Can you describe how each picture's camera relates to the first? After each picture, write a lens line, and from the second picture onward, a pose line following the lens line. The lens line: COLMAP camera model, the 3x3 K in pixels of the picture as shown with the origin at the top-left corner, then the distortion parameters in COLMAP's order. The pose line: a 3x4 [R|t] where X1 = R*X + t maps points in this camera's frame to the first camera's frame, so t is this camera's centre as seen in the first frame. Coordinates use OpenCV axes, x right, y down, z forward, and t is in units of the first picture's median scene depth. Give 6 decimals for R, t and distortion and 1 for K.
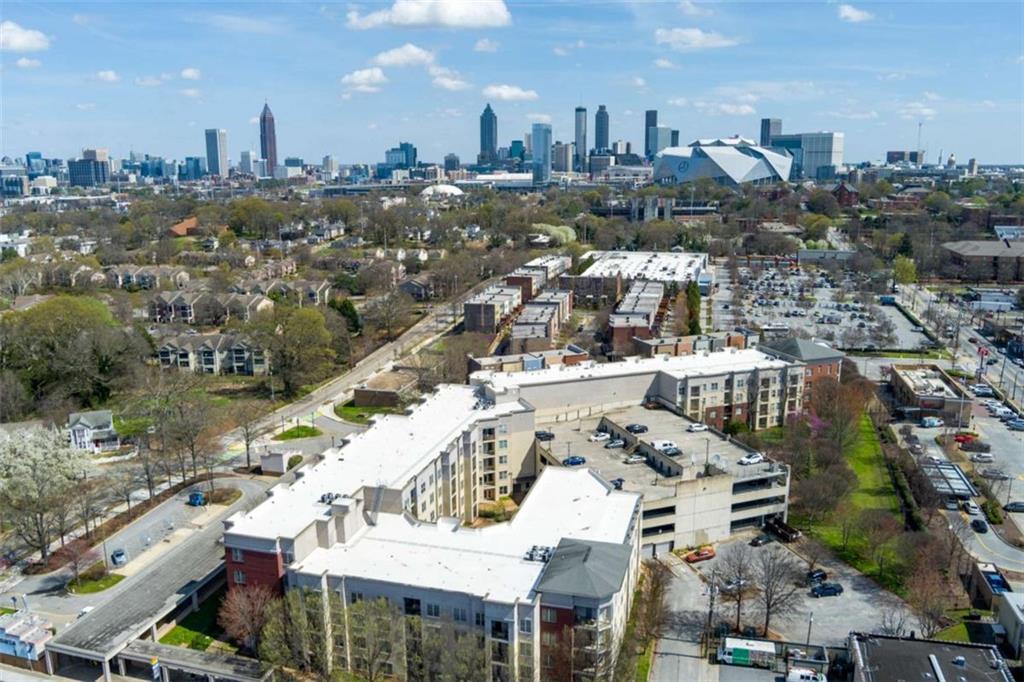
lens RADIAL K [[844.1, 0, 512.0], [0, 844.1, 341.0], [0, 0, 1]] dist [0.005907, 0.000656]
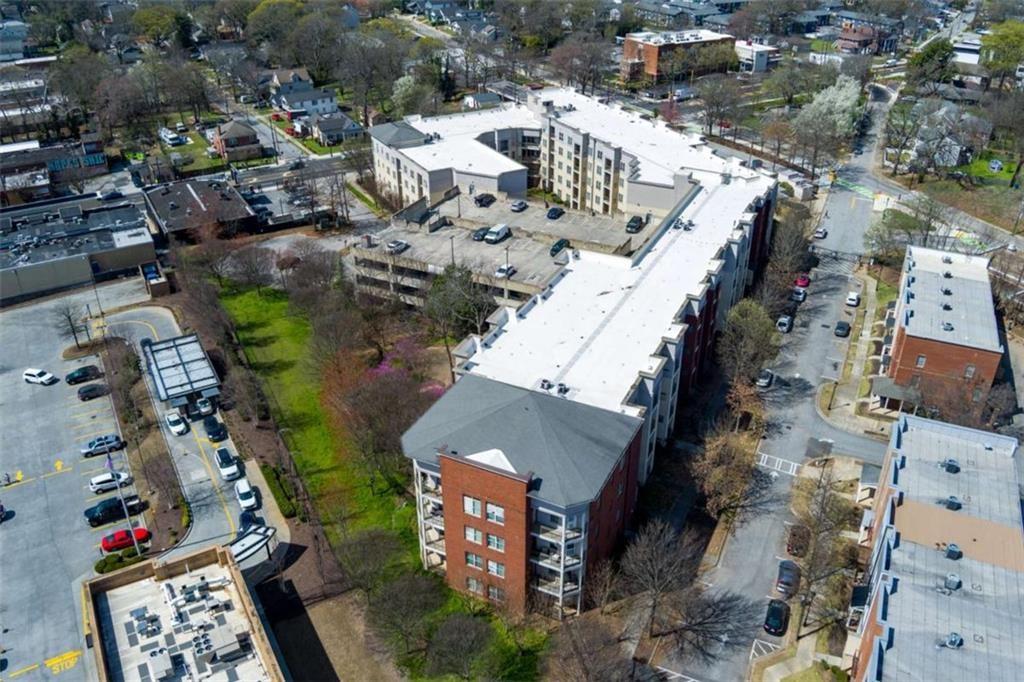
lens RADIAL K [[844.1, 0, 512.0], [0, 844.1, 341.0], [0, 0, 1]] dist [0.005907, 0.000656]
pose [[-0.708696, 0.356607, -0.608754, 0.735113], [-0.146734, 0.769481, 0.621585, -0.336207], [0.690086, 0.529840, -0.493002, 1.435824]]
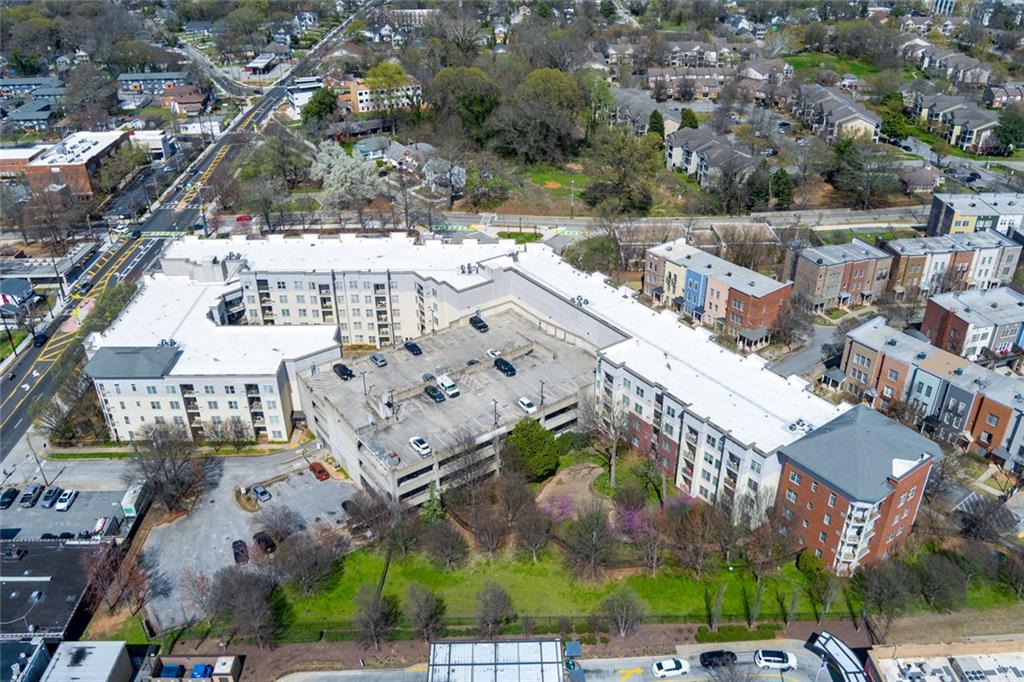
lens RADIAL K [[844.1, 0, 512.0], [0, 844.1, 341.0], [0, 0, 1]] dist [0.005907, 0.000656]
pose [[0.281163, 0.490226, -0.825000, 0.924871], [-0.200013, 0.870736, 0.449238, -0.344048], [0.938585, 0.038702, 0.342870, 0.702676]]
